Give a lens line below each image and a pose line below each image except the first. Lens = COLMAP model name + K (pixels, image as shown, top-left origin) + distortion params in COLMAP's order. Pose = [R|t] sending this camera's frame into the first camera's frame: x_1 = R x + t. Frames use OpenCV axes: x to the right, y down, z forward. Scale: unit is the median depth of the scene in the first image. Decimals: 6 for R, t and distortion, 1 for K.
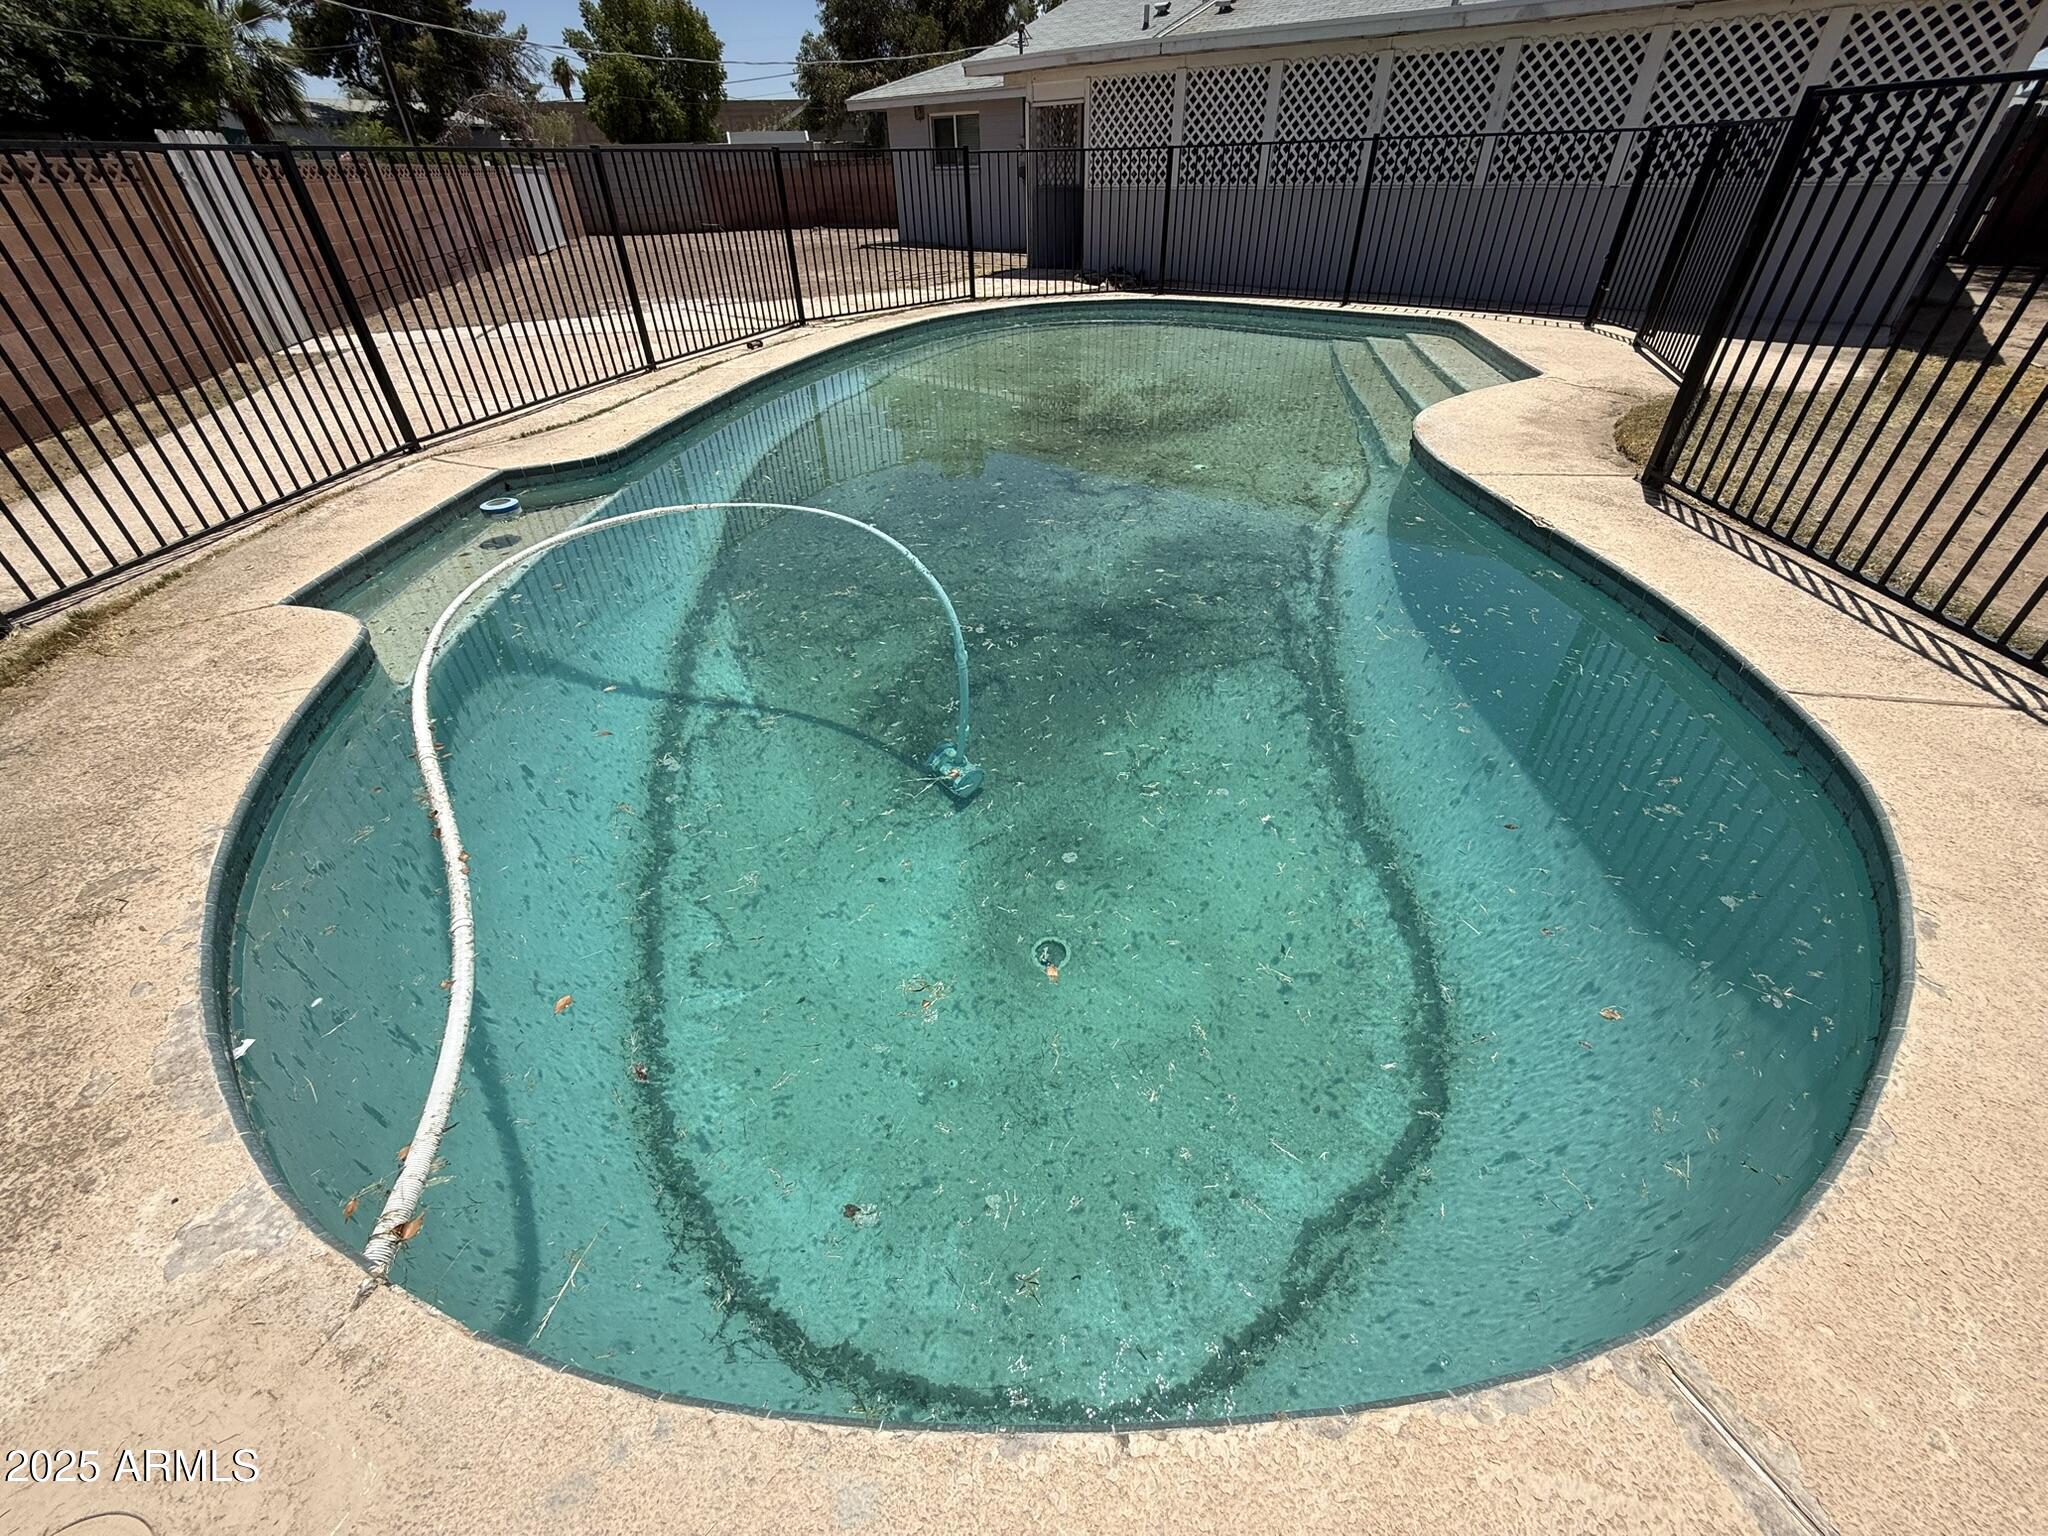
lens RADIAL K [[813.2, 0, 1008.8], [0, 813.2, 762.9], [0, 0, 1]] dist [-0.001601, 0.001219]
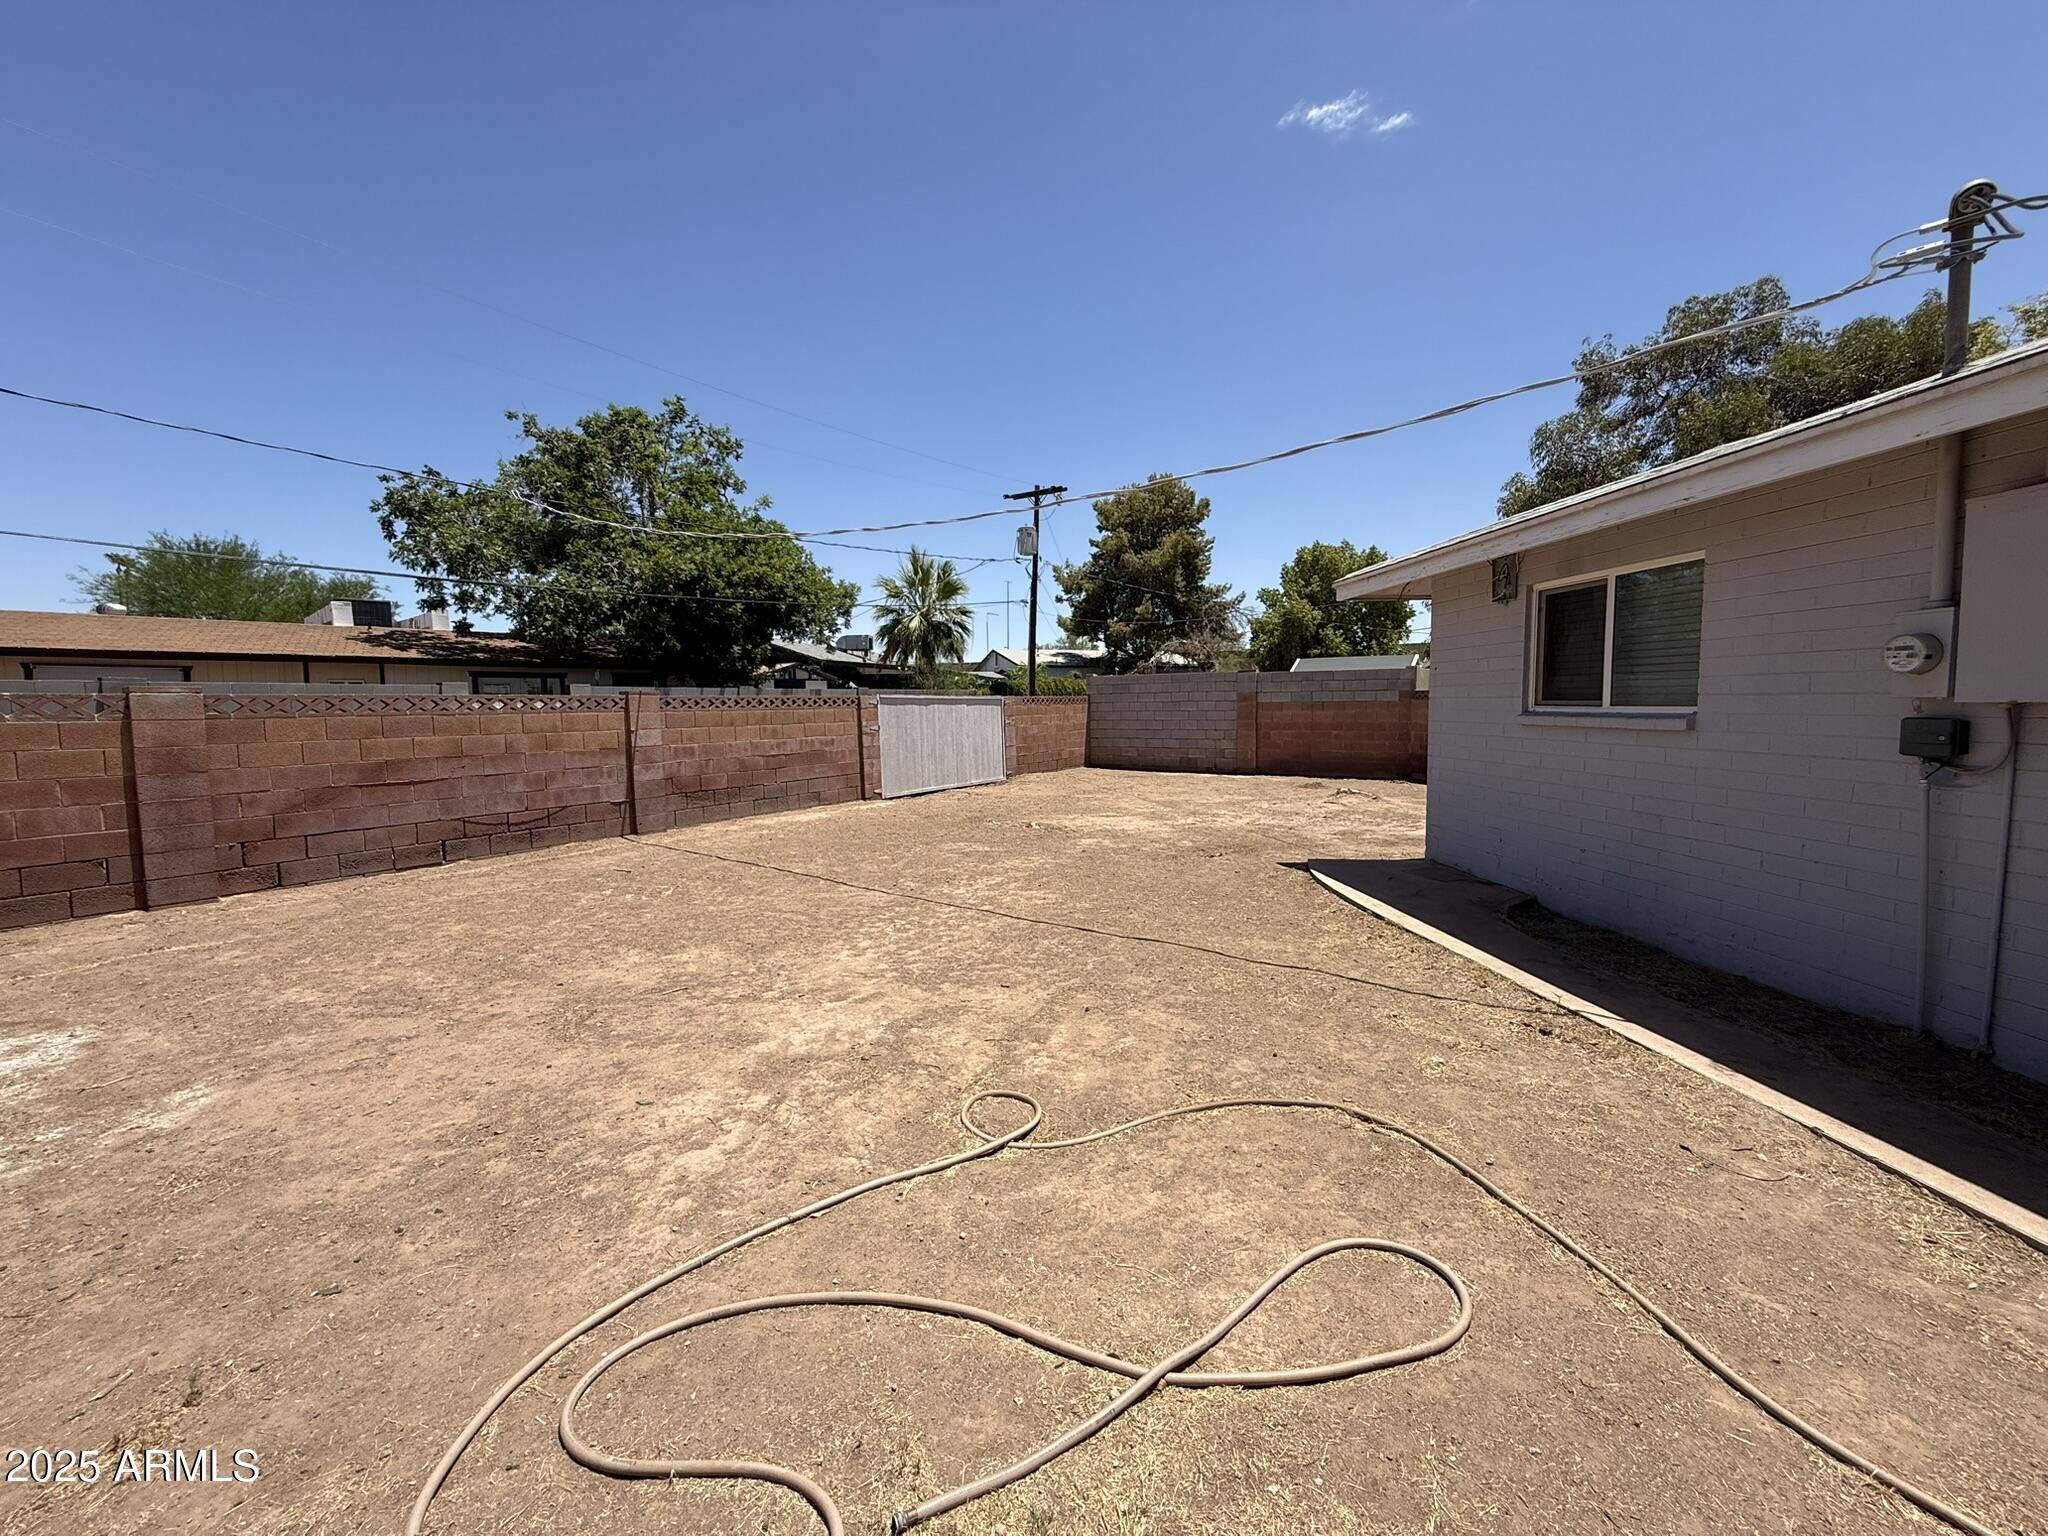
lens RADIAL K [[813.2, 0, 1036.6], [0, 813.2, 764.7], [0, 0, 1]] dist [-0.001601, 0.001219]
pose [[0.706327, 0.065170, -0.704880, -0.020283], [-0.422371, 0.837881, -0.345772, -1.875354], [0.568071, 0.541949, 0.619344, 2.523436]]
